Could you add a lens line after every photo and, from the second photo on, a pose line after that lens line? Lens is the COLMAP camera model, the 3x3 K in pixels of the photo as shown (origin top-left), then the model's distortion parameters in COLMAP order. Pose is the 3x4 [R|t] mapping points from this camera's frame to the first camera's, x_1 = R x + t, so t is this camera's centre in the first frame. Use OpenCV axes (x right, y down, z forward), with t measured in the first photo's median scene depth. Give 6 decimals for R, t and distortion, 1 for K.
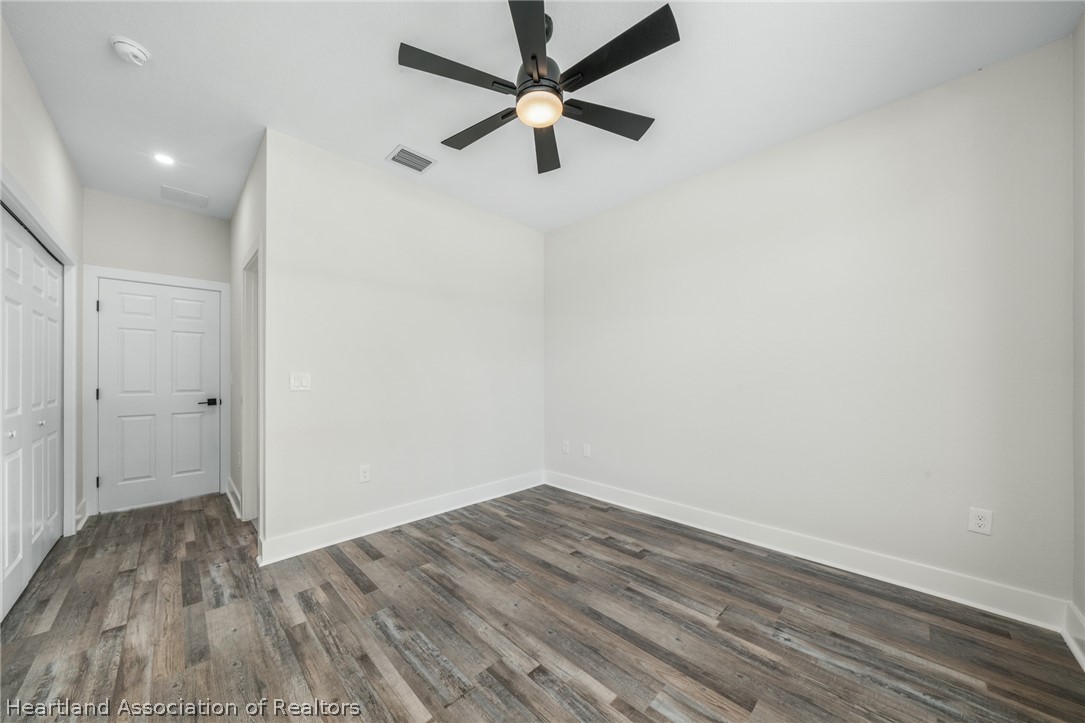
lens RADIAL K [[373.8, 0, 538.2], [0, 373.8, 363.2], [0, 0, 1]] dist [-0.003171, -0.000404]
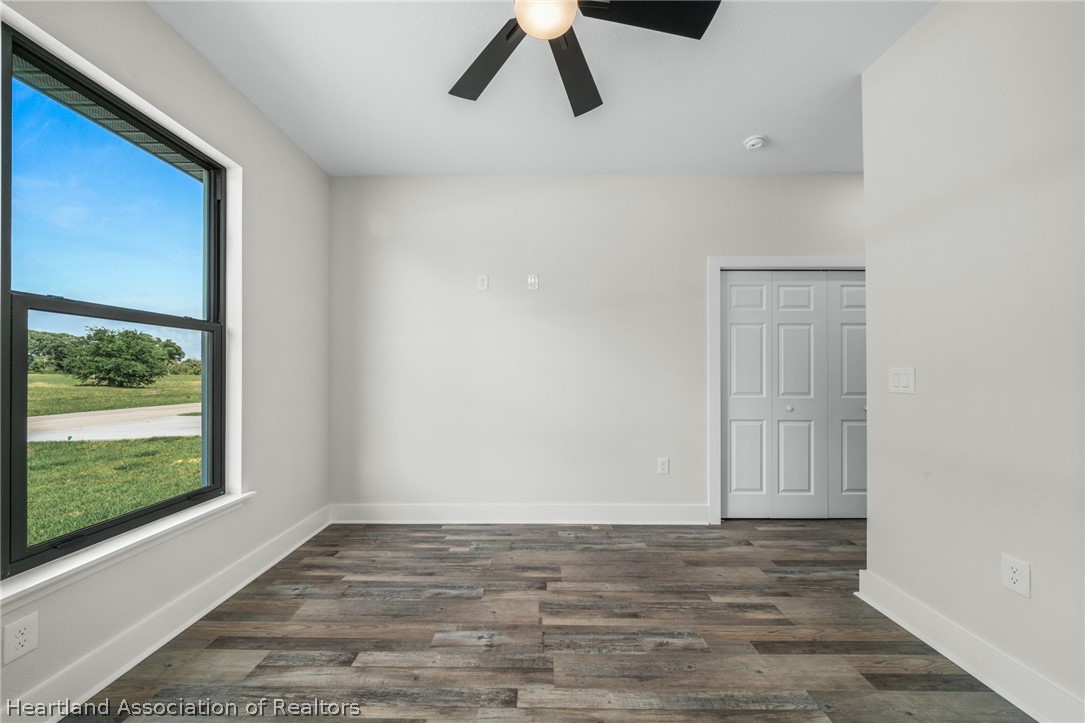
lens RADIAL K [[373.8, 0, 533.1], [0, 373.8, 361.1], [0, 0, 1]] dist [-0.003171, -0.000404]
pose [[-0.717673, -0.020330, -0.696083, 0.553569], [0.022360, 0.998386, -0.052213, 0.049422], [0.696021, -0.053036, -0.716060, 1.567117]]
